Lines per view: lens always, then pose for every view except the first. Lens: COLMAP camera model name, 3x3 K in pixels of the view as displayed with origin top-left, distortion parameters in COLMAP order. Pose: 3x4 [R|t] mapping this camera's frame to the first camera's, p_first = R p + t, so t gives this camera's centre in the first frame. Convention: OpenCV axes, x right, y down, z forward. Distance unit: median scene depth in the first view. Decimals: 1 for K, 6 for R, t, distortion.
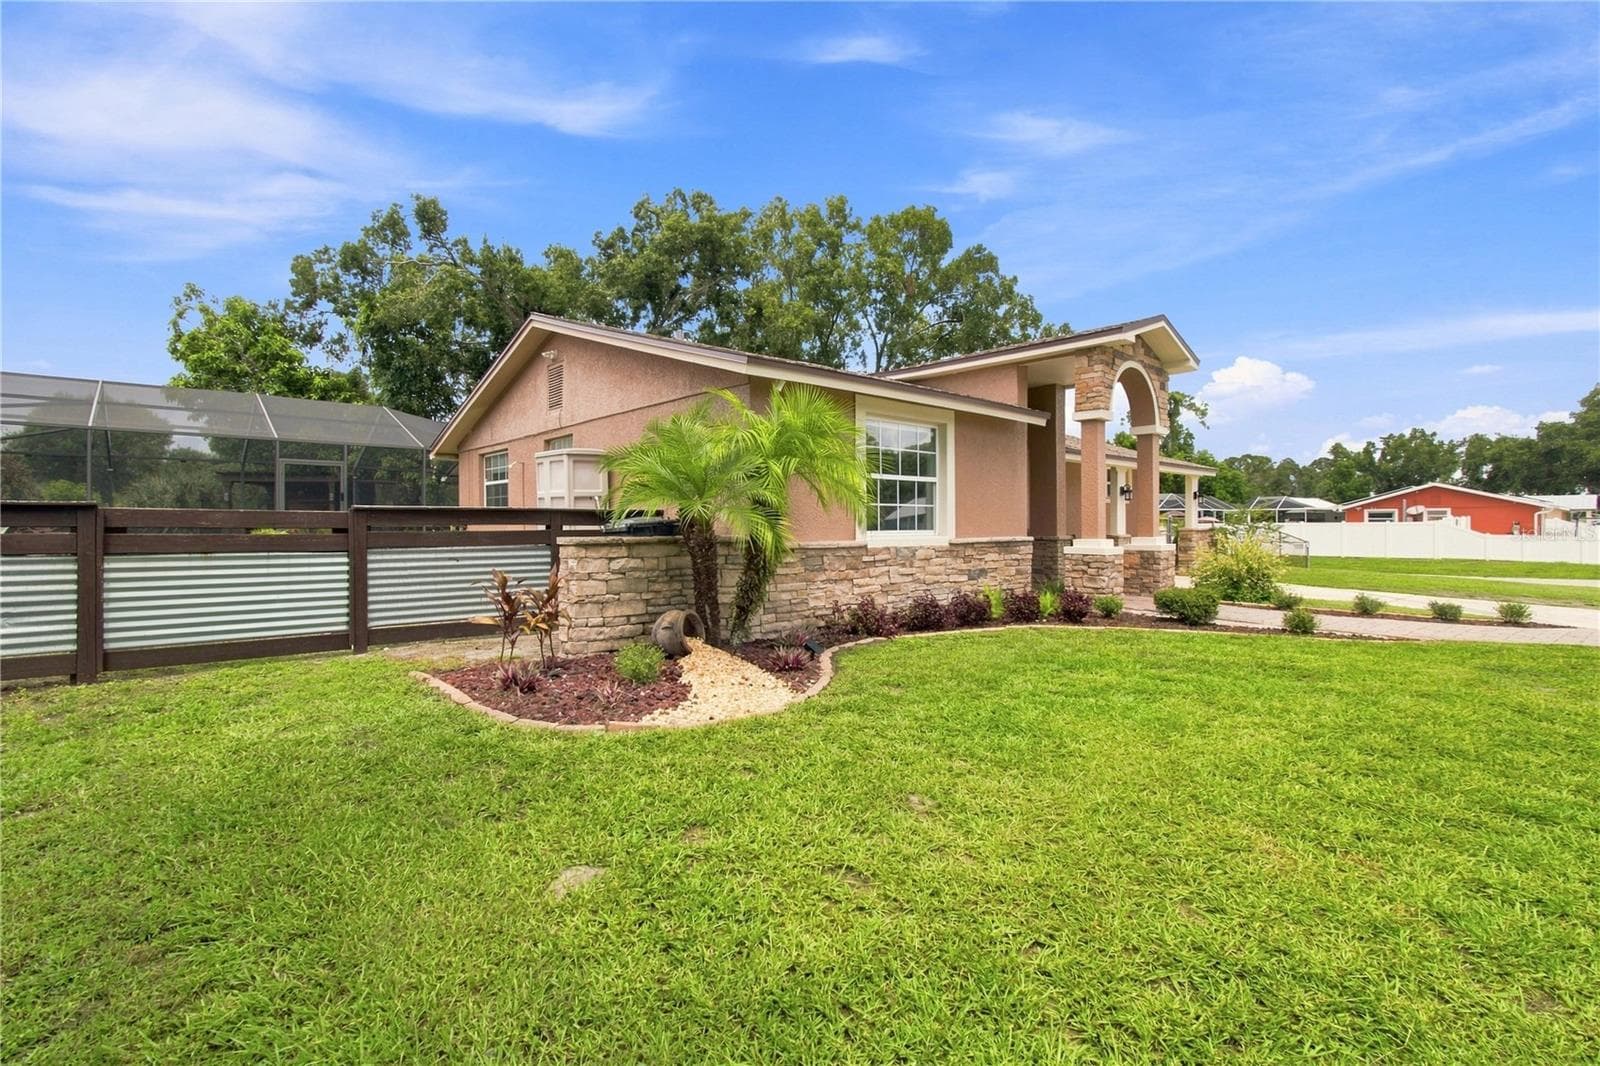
lens RADIAL K [[778.4, 0, 800.0], [0, 778.4, 533.0], [0, 0, 1]] dist [-0.028771, 0.040369]
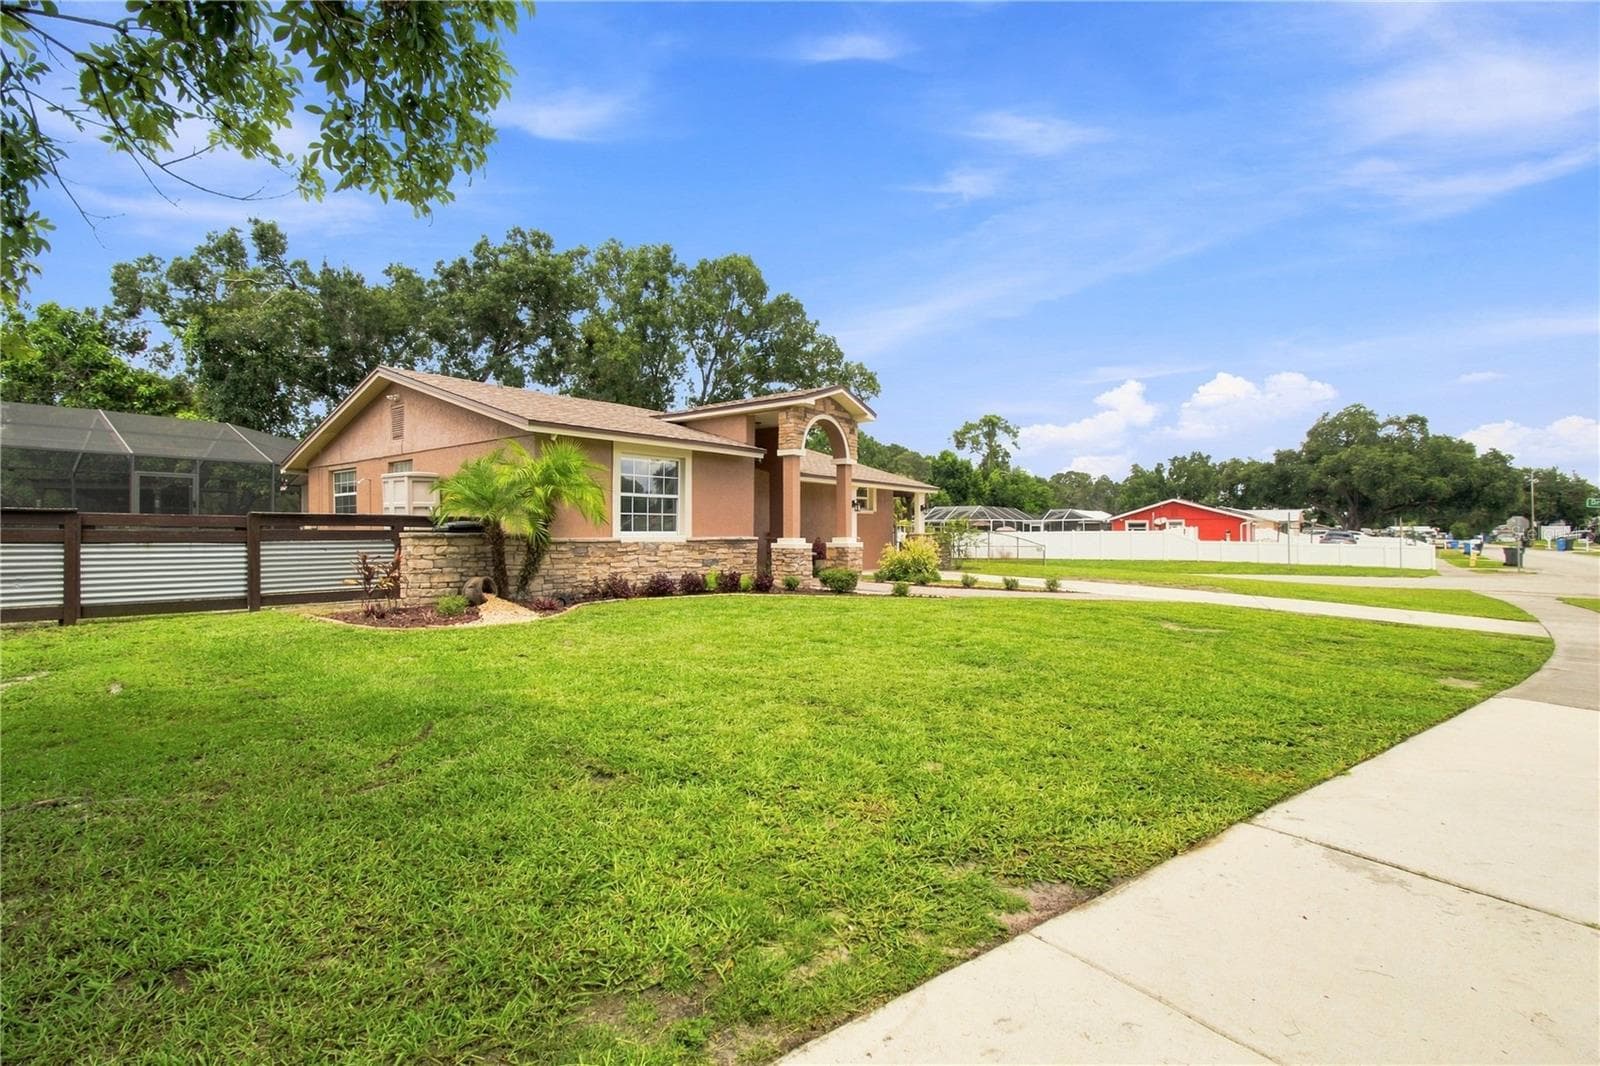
lens RADIAL K [[797.2, 0, 802.5], [0, 797.2, 529.0], [0, 0, 1]] dist [0.023349, 0.000463]
pose [[0.986369, 0.002448, 0.164528, 0.096974], [0.000703, 0.999817, -0.019095, 0.012516], [-0.164545, 0.018951, 0.986188, -0.317537]]
